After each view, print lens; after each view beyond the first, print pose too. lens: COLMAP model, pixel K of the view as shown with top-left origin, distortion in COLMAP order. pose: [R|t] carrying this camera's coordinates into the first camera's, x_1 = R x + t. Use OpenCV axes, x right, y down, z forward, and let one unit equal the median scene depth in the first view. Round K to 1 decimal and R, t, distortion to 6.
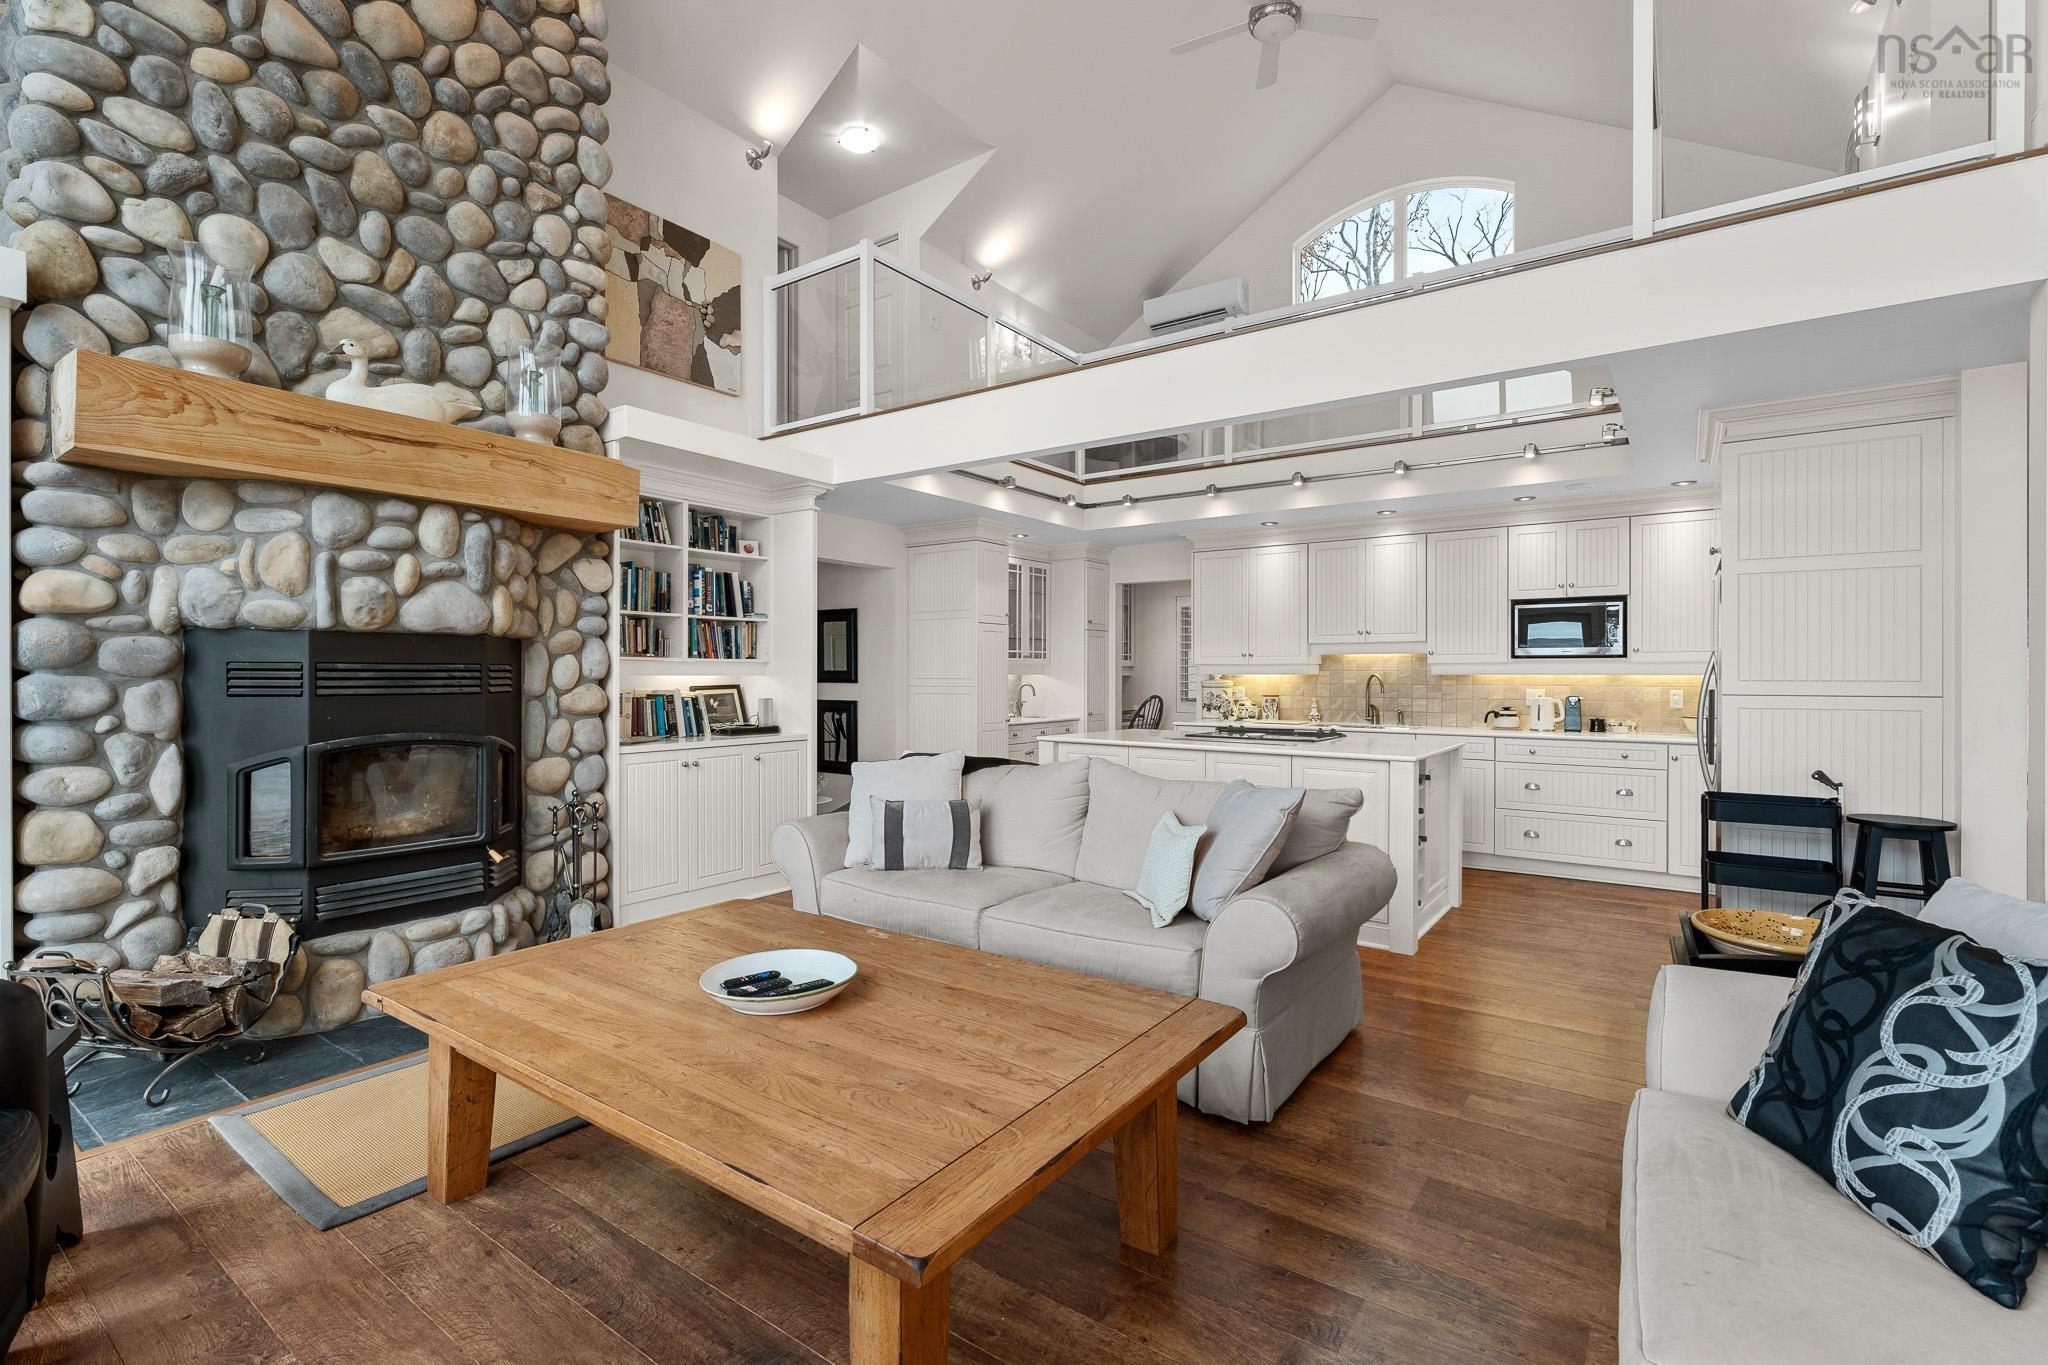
lens RADIAL K [[920.4, 0, 1023.2], [0, 920.4, 674.5], [0, 0, 1]] dist [0.000550, 0.000025]
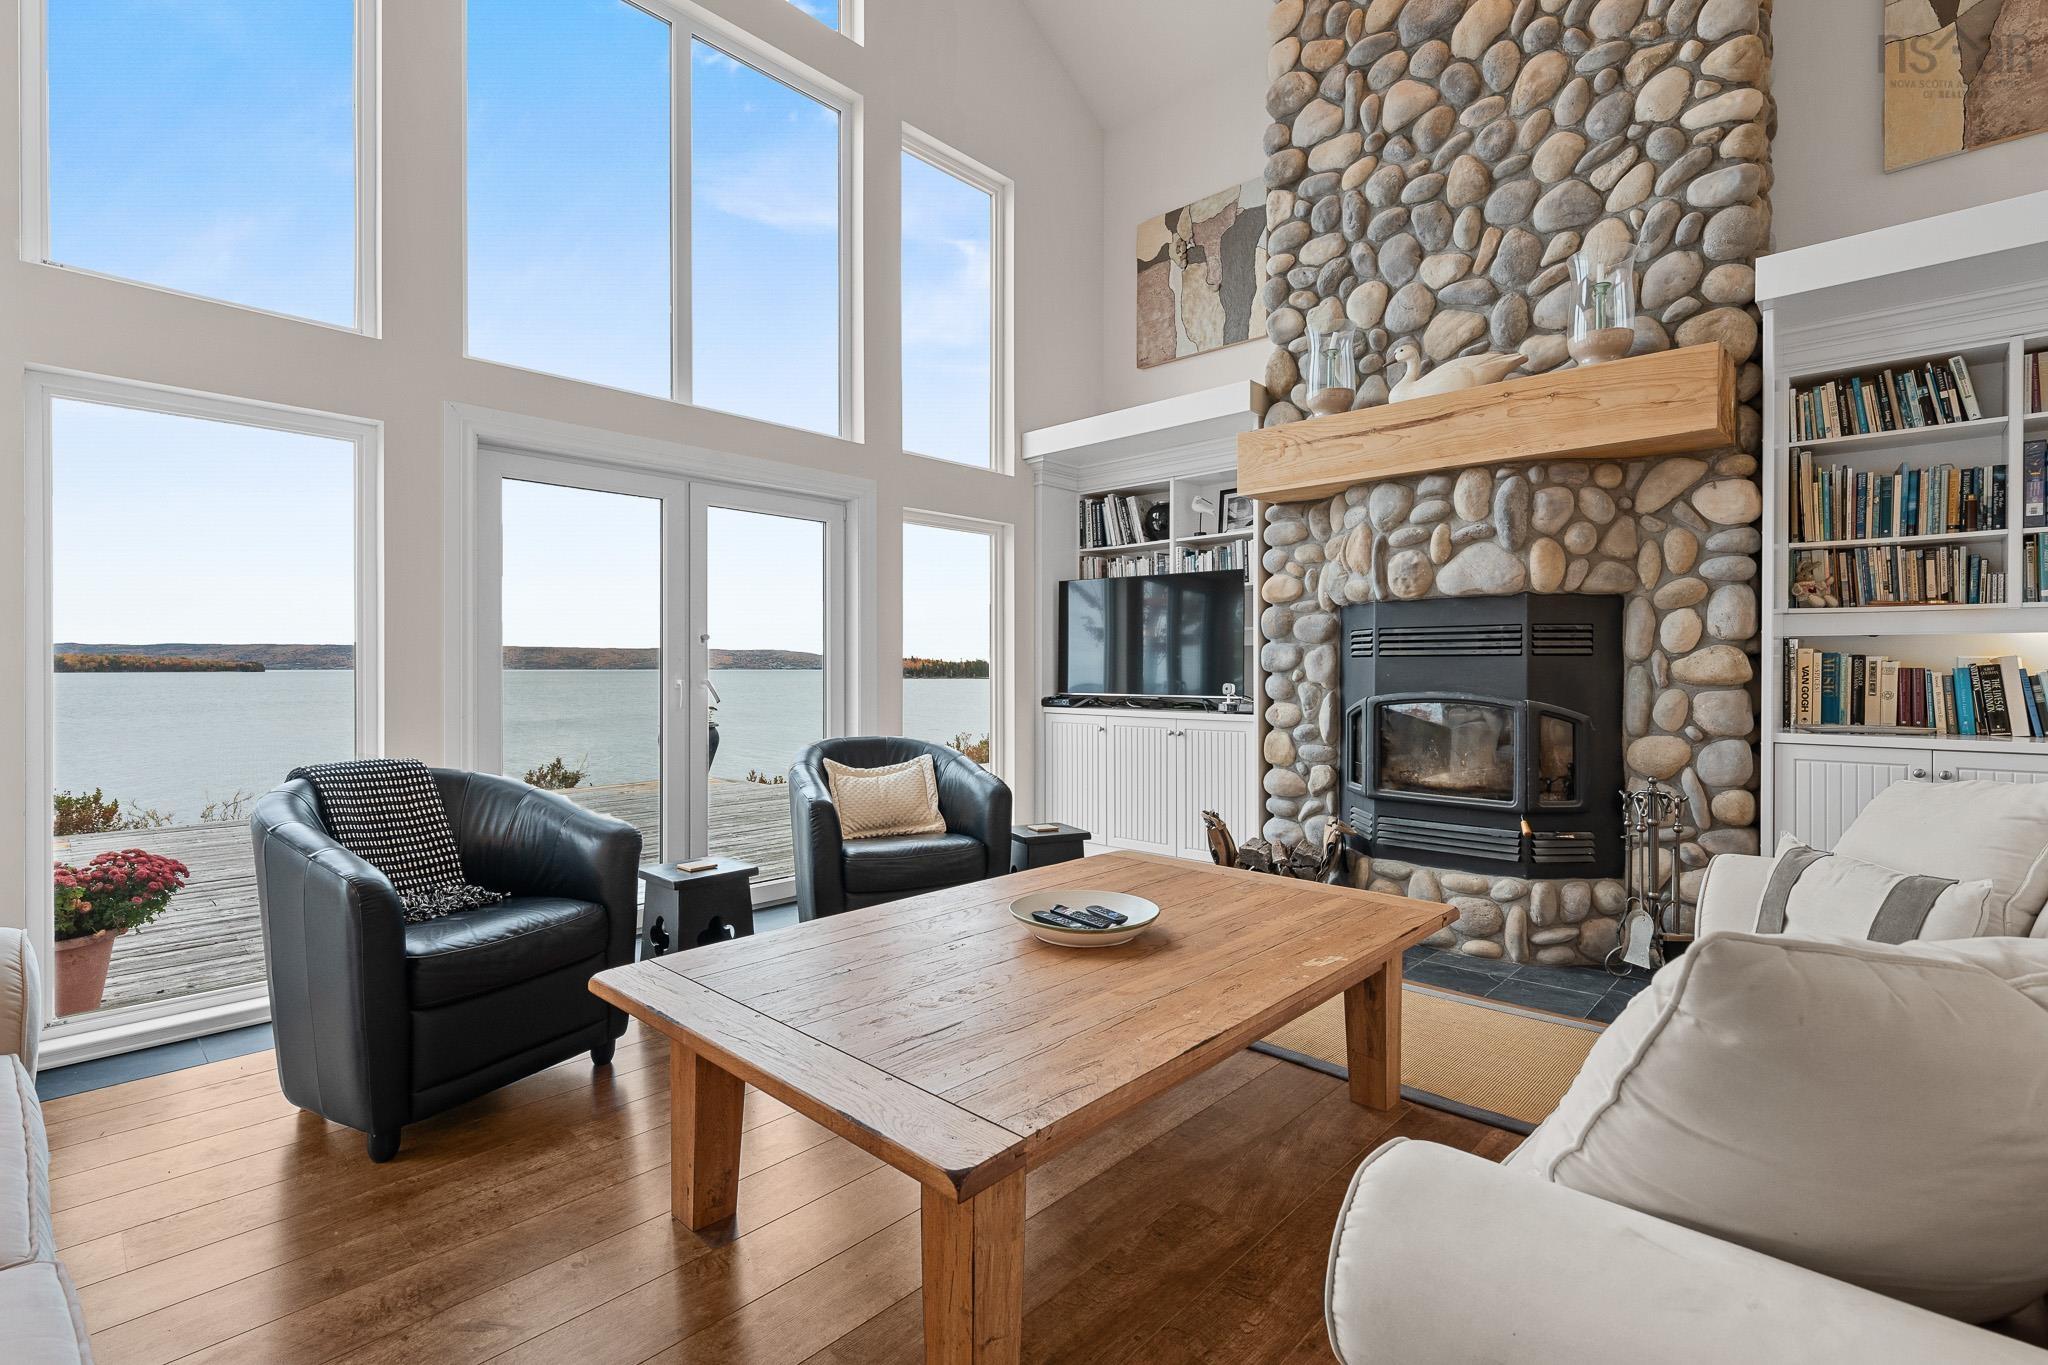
lens RADIAL K [[920.4, 0, 1029.6], [0, 920.4, 674.5], [0, 0, 1]] dist [0.000550, 0.000025]
pose [[-0.127931, 0.005298, -0.991769, 0.423106], [-0.001369, 0.999984, 0.005518, 0.036484], [0.991782, 0.002063, -0.127922, 0.617983]]
